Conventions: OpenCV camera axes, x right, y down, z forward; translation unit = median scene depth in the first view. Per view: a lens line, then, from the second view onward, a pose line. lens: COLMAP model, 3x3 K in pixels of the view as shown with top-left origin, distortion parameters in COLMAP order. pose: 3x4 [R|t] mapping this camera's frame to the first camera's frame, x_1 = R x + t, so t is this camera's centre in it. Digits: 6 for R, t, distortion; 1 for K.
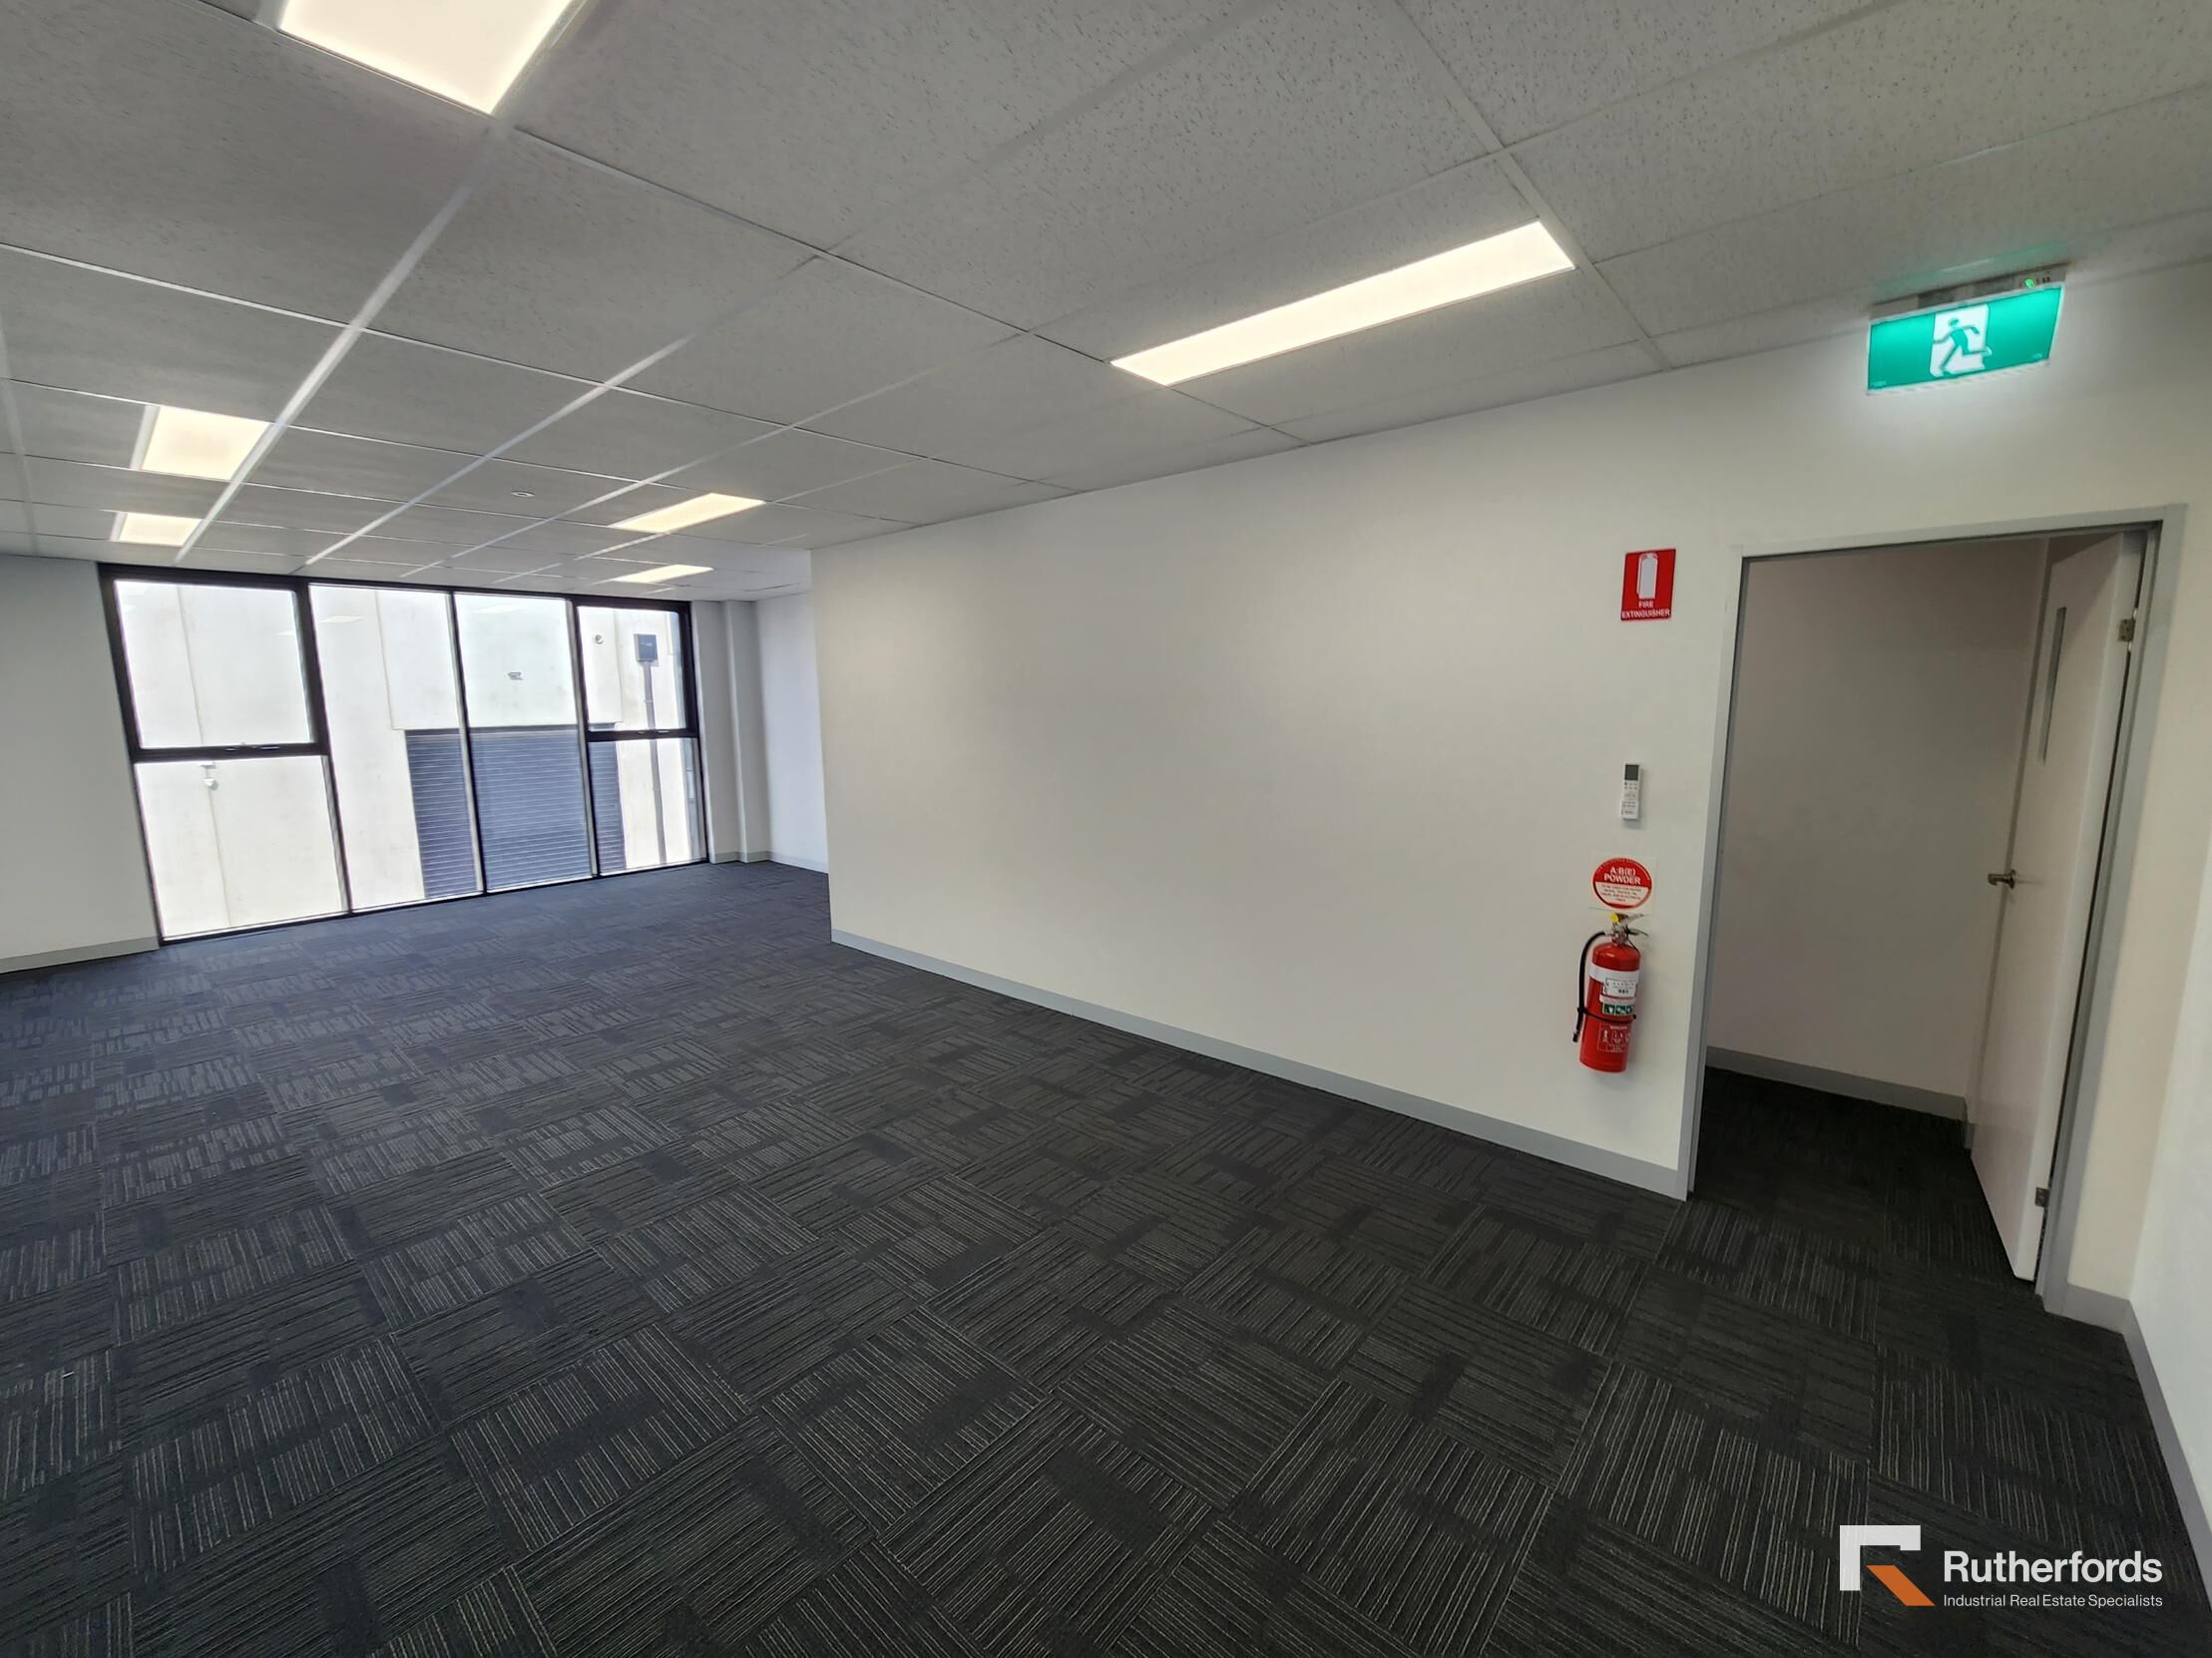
lens RADIAL K [[906.1, 0, 1100.6], [0, 906.1, 825.0], [0, 0, 1]] dist [-0.009240, 0.002037]
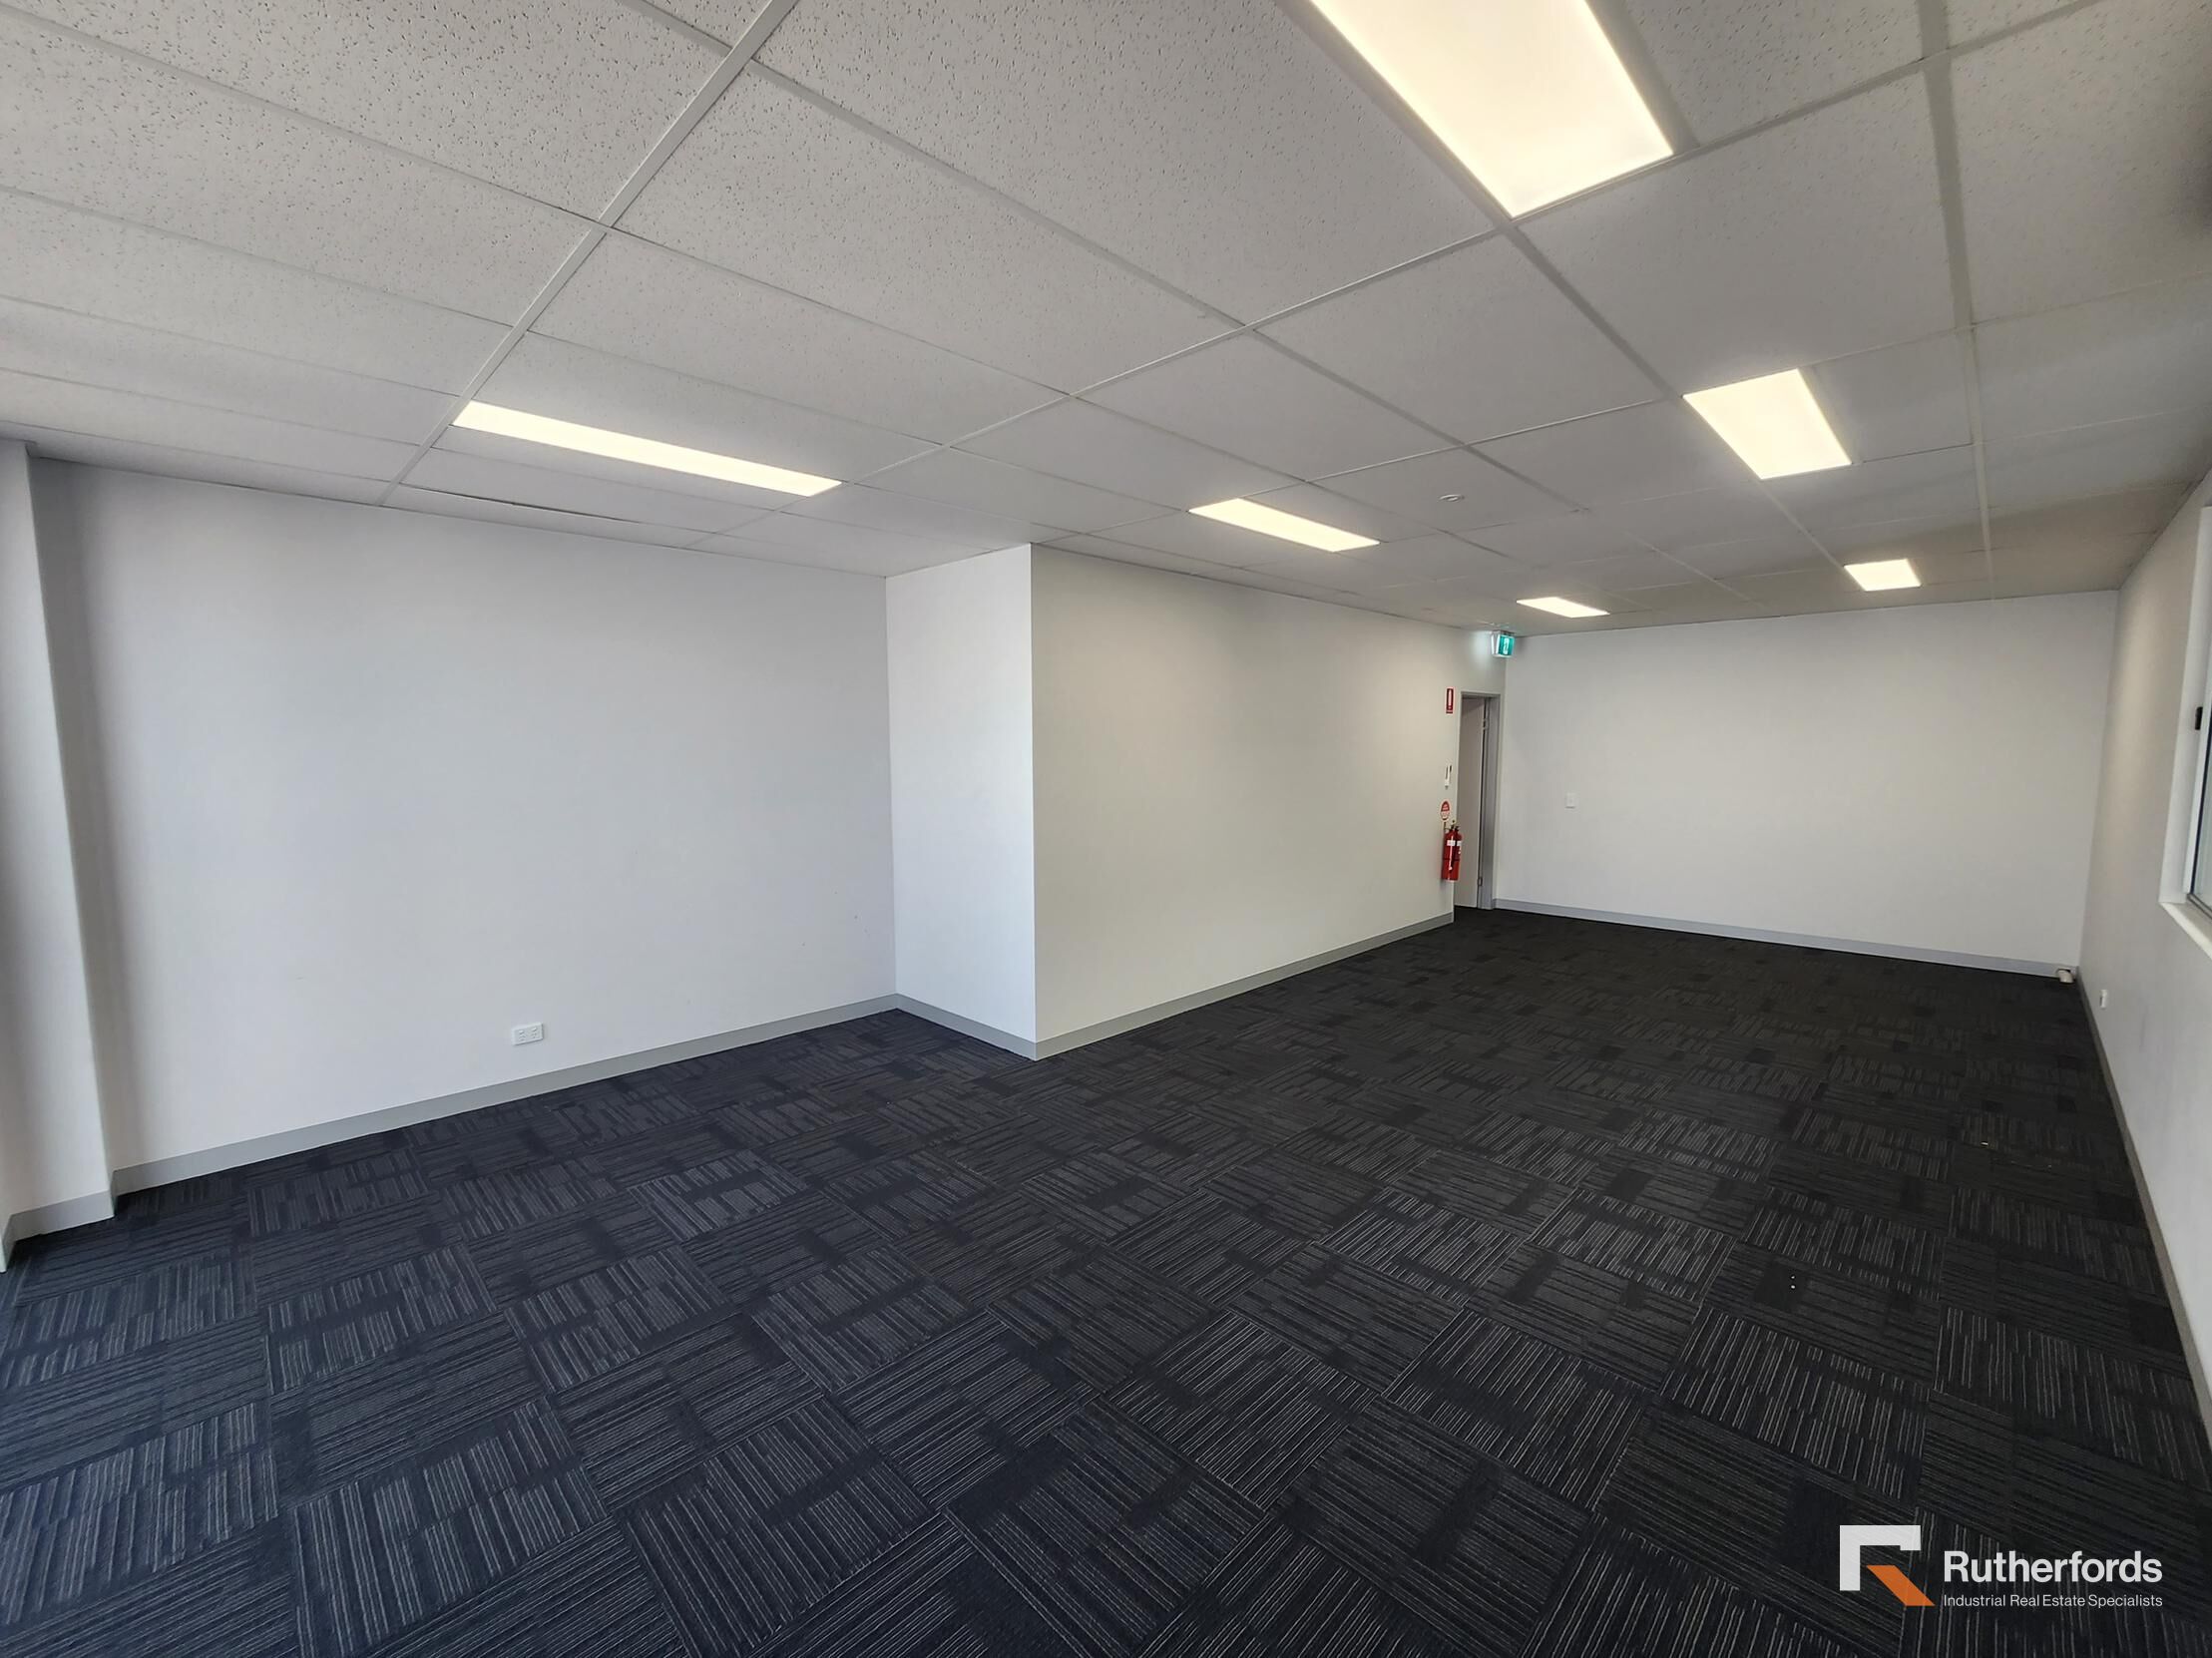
lens RADIAL K [[906.1, 0, 1099.4], [0, 906.1, 829.8], [0, 0, 1]] dist [-0.009240, 0.002037]
pose [[0.066772, -0.088024, 0.993878, -1.577985], [0.147310, 0.986055, 0.077435, -0.171999], [-0.986834, 0.141238, 0.078808, 1.326853]]
